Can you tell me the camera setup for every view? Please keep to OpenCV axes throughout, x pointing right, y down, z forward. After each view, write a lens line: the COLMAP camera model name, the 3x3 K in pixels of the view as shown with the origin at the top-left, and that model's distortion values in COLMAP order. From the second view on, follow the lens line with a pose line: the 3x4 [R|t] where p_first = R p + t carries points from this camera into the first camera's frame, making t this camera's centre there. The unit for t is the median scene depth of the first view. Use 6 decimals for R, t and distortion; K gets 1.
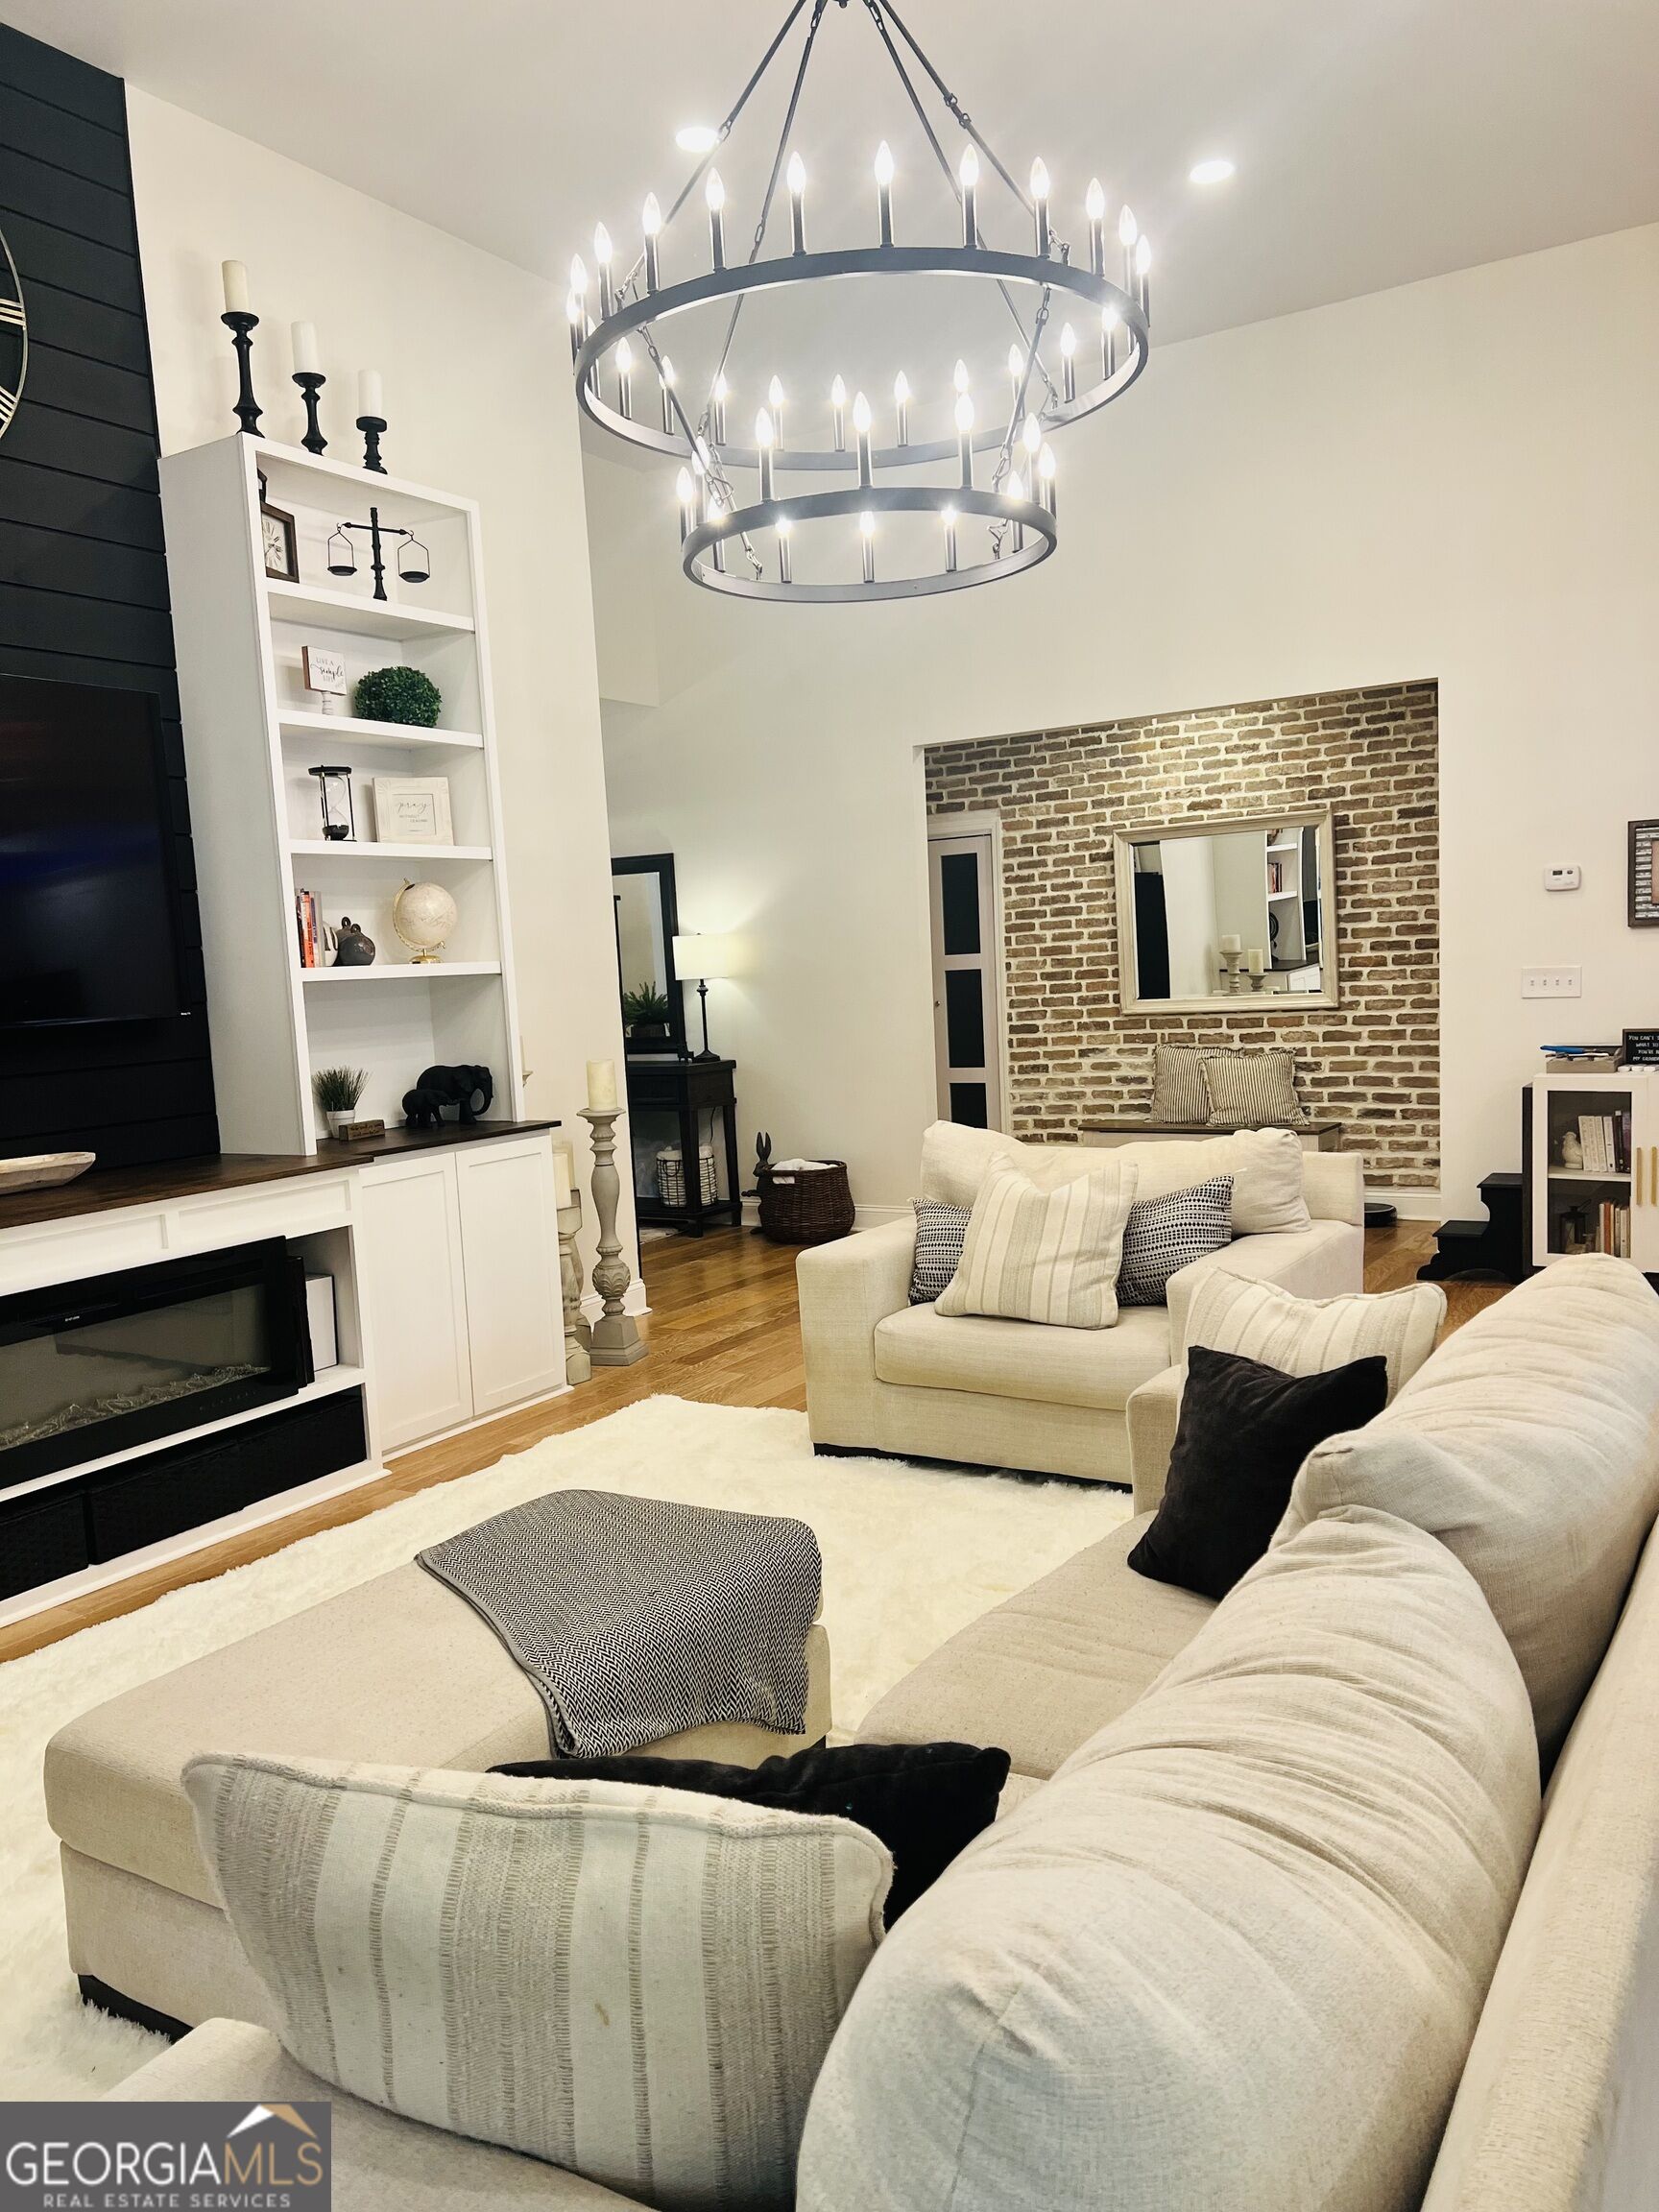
lens RADIAL K [[1666.3, 0, 813.8], [0, 1666.3, 1131.1], [0, 0, 1]] dist [0.063334, -0.074178]
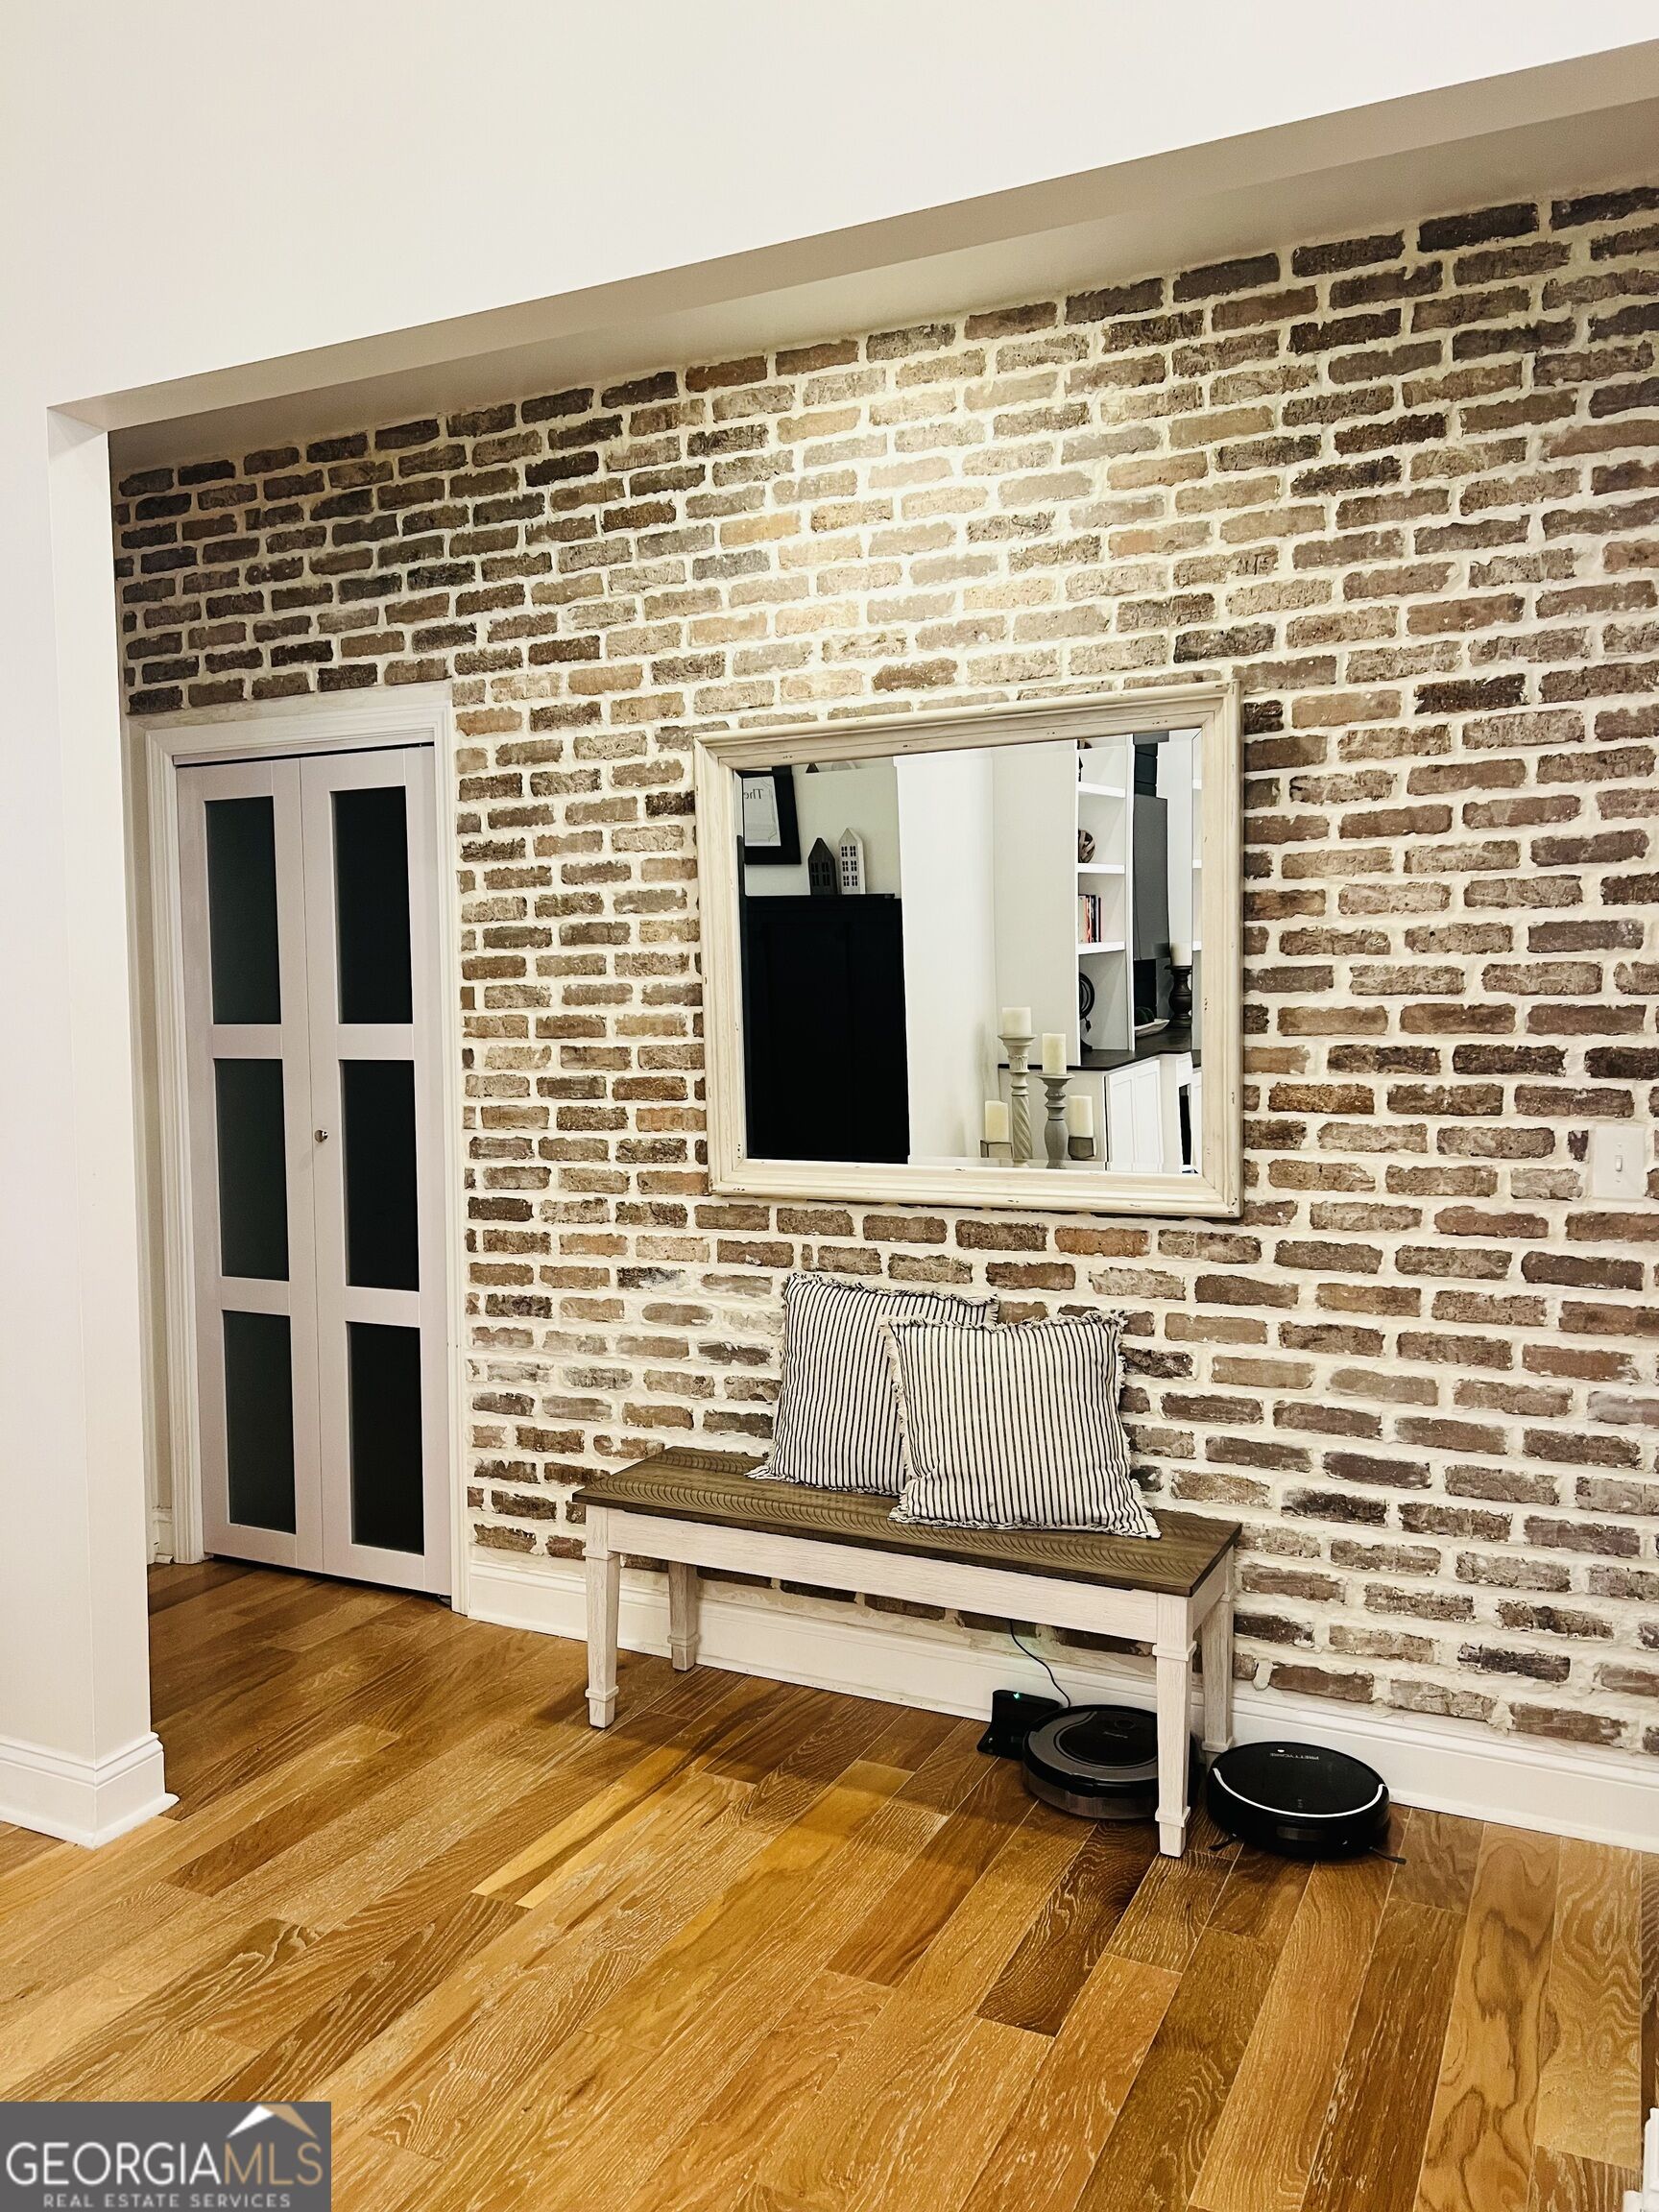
lens RADIAL K [[1666.3, 0, 824.9], [0, 1666.3, 1119.4], [0, 0, 1]] dist [0.063334, -0.074178]
pose [[0.994647, 0.035179, 0.097160, 0.184641], [-0.031845, 0.998857, -0.035659, -0.079585], [-0.098303, 0.032374, 0.994630, 0.639952]]
